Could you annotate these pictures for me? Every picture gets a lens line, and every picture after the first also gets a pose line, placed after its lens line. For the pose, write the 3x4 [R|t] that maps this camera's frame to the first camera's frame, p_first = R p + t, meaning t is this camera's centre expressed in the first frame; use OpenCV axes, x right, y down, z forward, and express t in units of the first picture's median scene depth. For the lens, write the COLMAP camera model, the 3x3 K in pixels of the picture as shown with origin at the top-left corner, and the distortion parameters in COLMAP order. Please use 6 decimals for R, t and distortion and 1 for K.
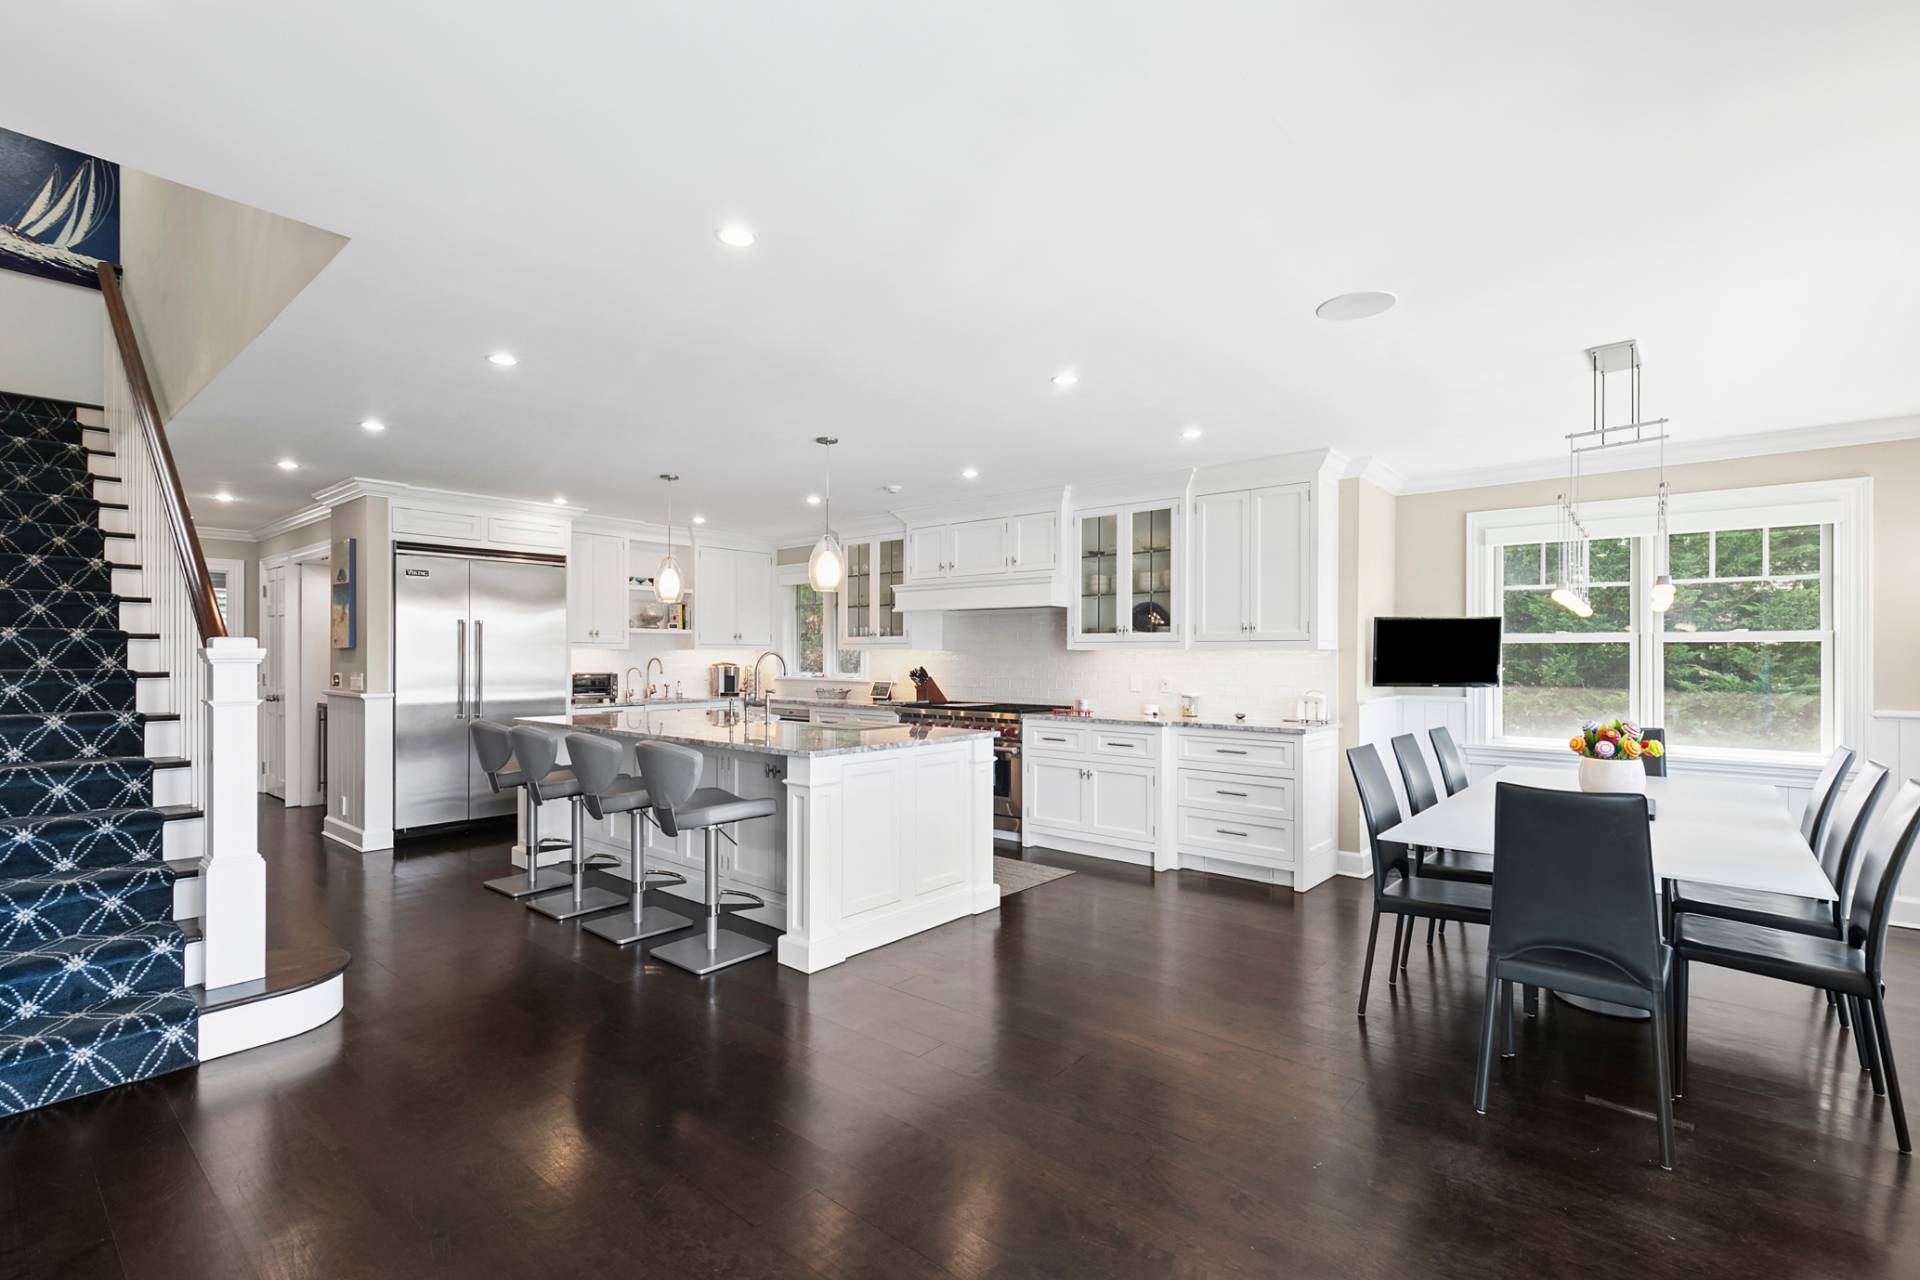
lens RADIAL K [[876.6, 0, 956.6], [0, 876.6, 664.2], [0, 0, 1]] dist [-0.000070, -0.000004]
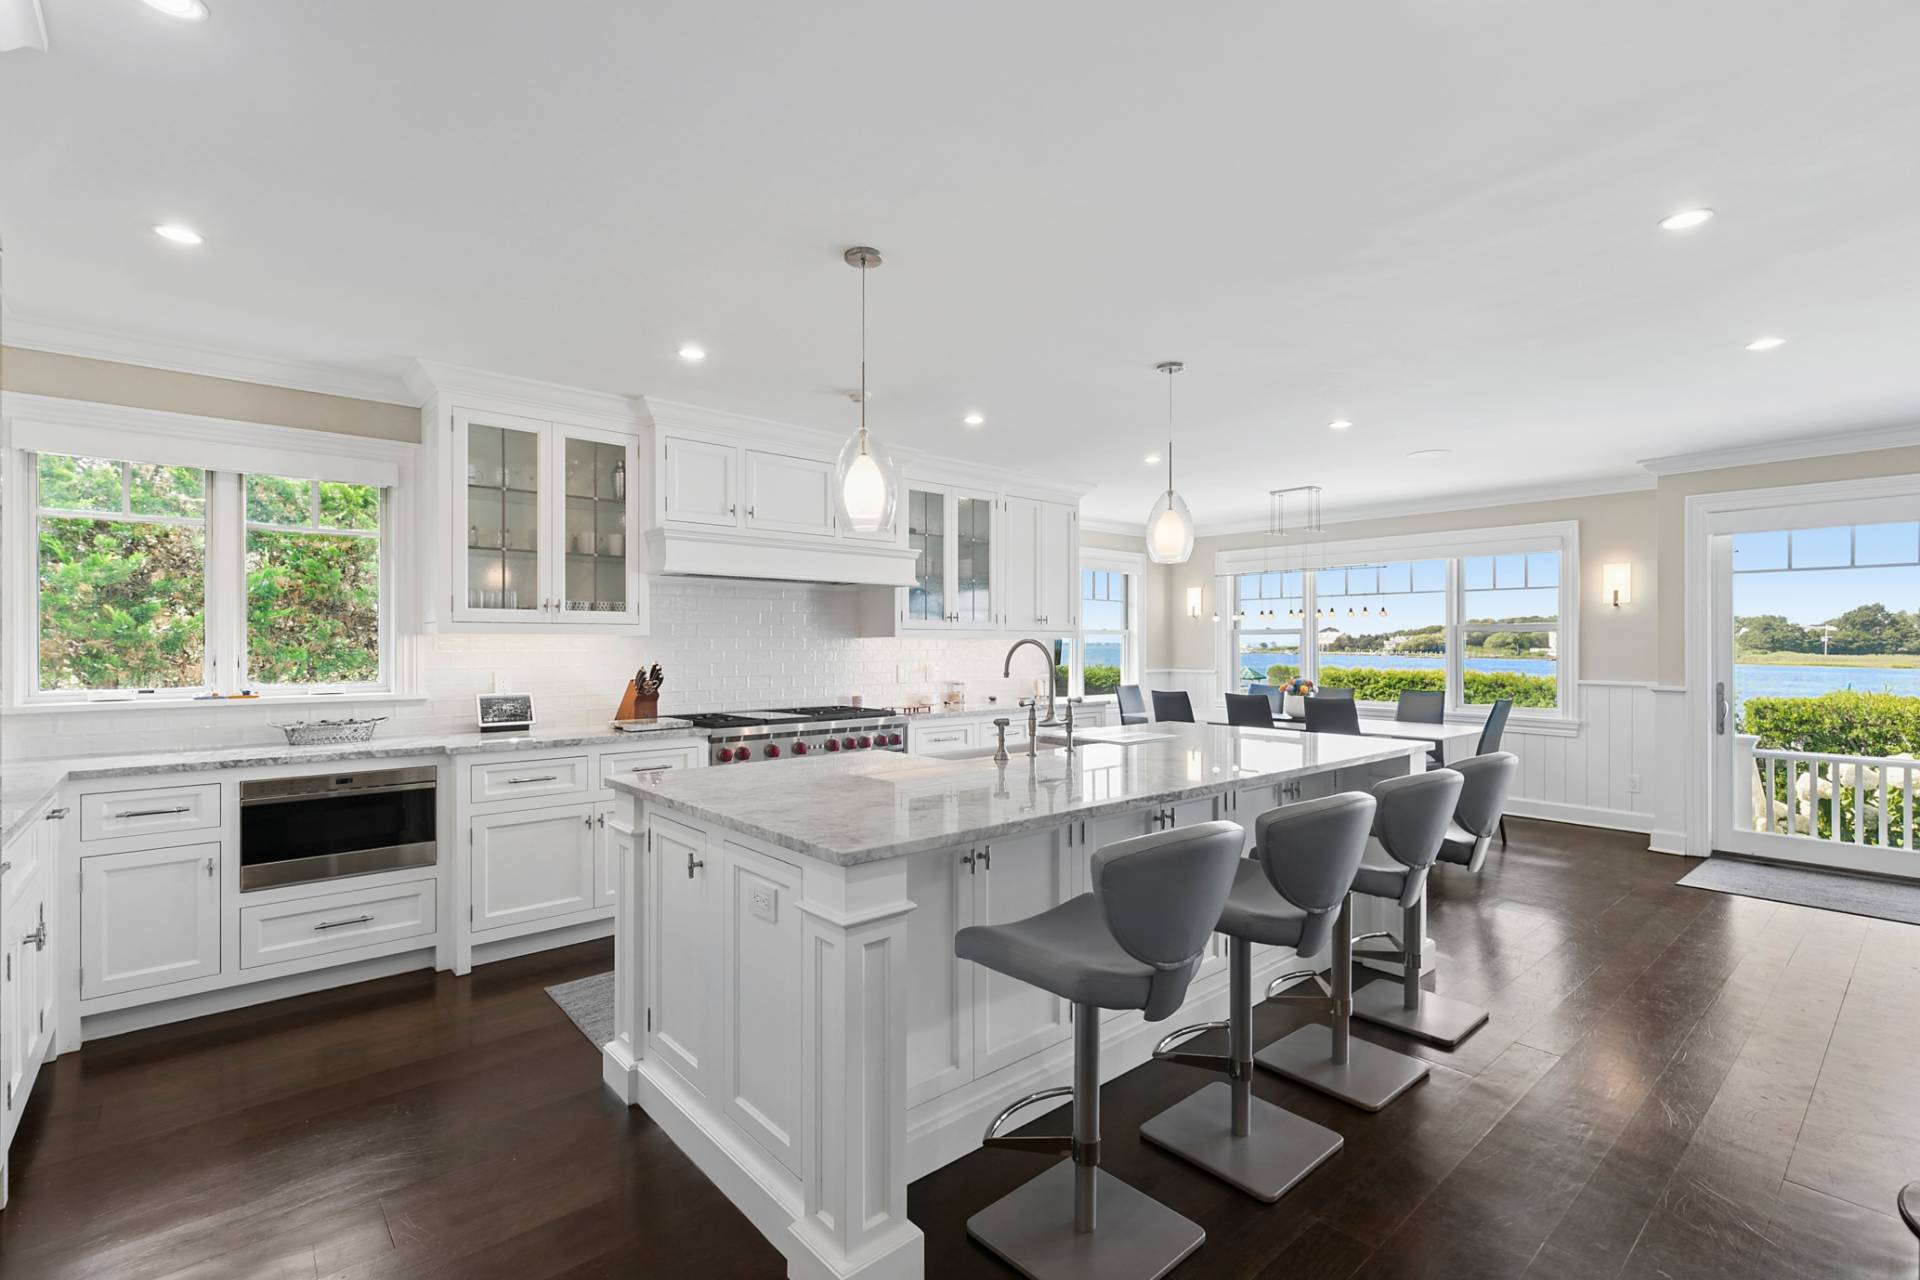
lens RADIAL K [[864.7, 0, 960.0], [0, 864.7, 640.0], [0, 0, 1]] dist [-0.000432, -0.000011]
pose [[0.146548, -0.004692, 0.989192, -0.636152], [0.002369, 0.999988, 0.004392, -0.016492], [-0.989201, 0.001699, 0.146557, 0.738200]]
